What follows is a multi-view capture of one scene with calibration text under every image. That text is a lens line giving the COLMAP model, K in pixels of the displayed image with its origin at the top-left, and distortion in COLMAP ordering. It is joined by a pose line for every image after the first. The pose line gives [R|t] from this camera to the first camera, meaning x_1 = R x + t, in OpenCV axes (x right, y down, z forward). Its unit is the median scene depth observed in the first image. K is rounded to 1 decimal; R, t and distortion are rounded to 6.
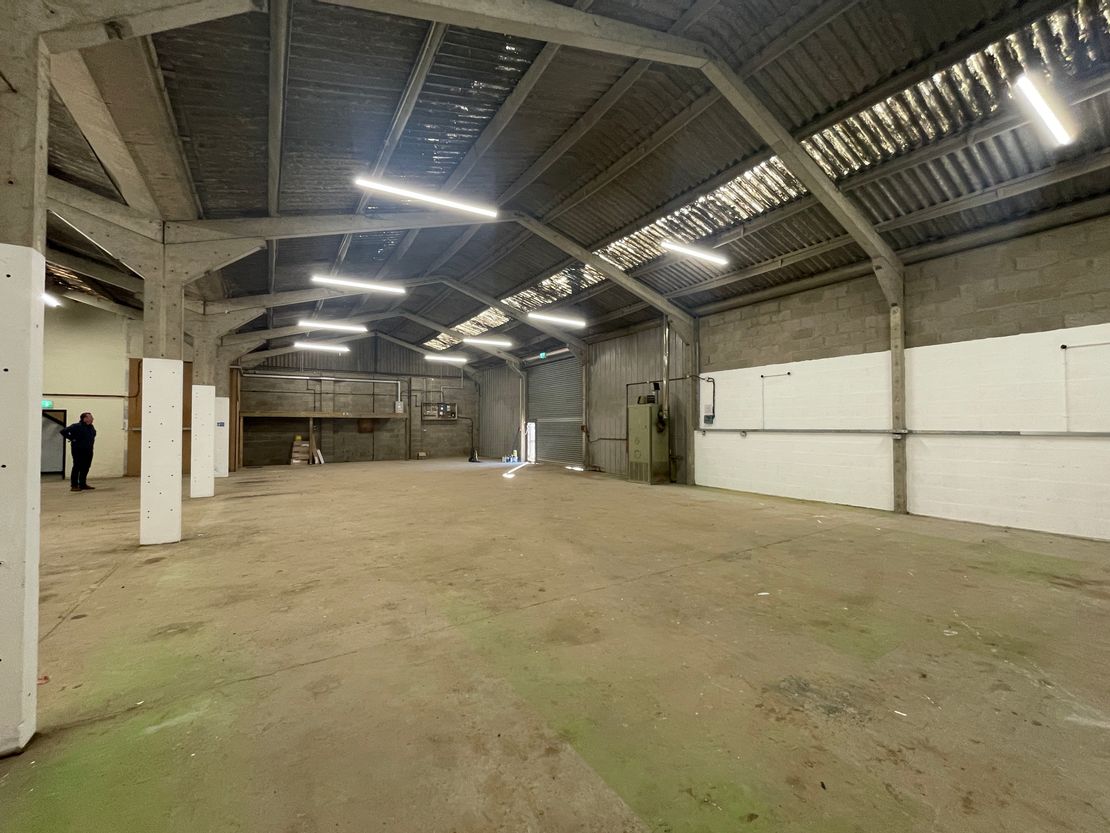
lens RADIAL K [[446.2, 0, 553.5], [0, 446.2, 420.9], [0, 0, 1]] dist [-0.000973, -0.000145]
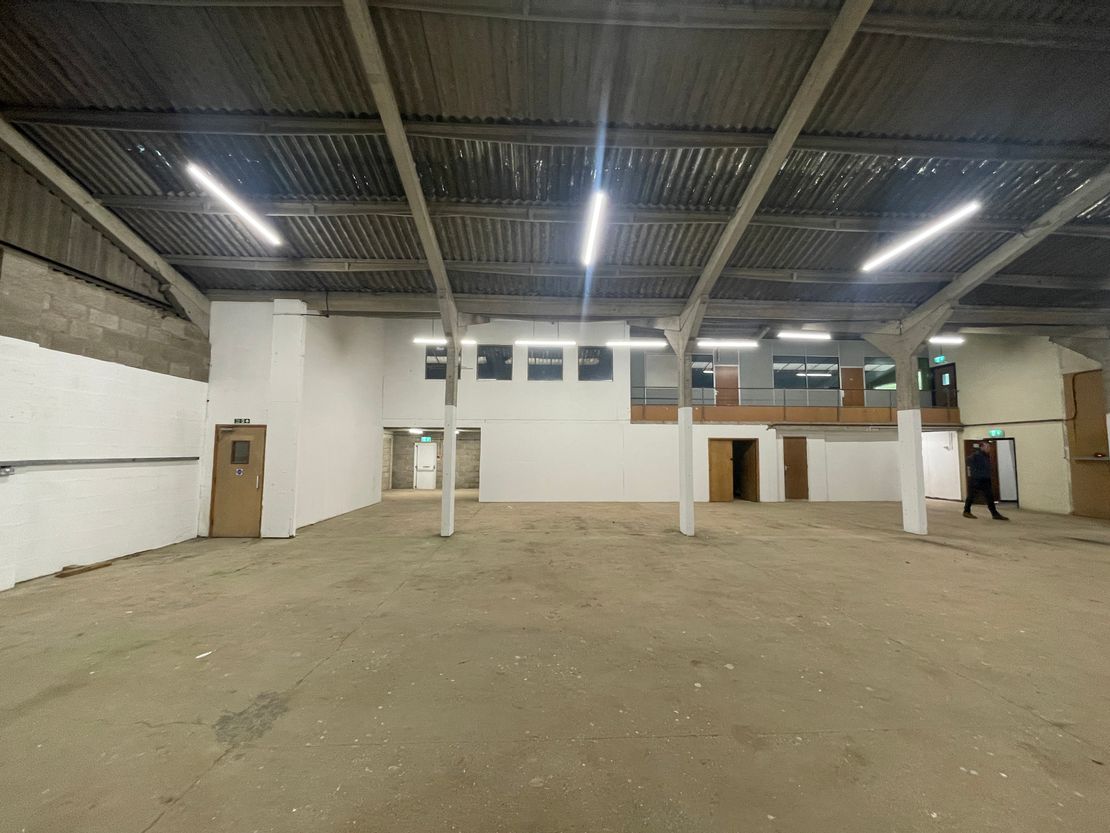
lens RADIAL K [[447.9, 0, 557.0], [0, 447.9, 415.8], [0, 0, 1]] dist [-0.001980, -0.000659]
pose [[-0.501544, -0.070590, -0.862247, 0.802517], [0.005126, 0.996406, -0.084555, 0.014561], [0.865117, -0.046828, -0.499380, 1.807777]]
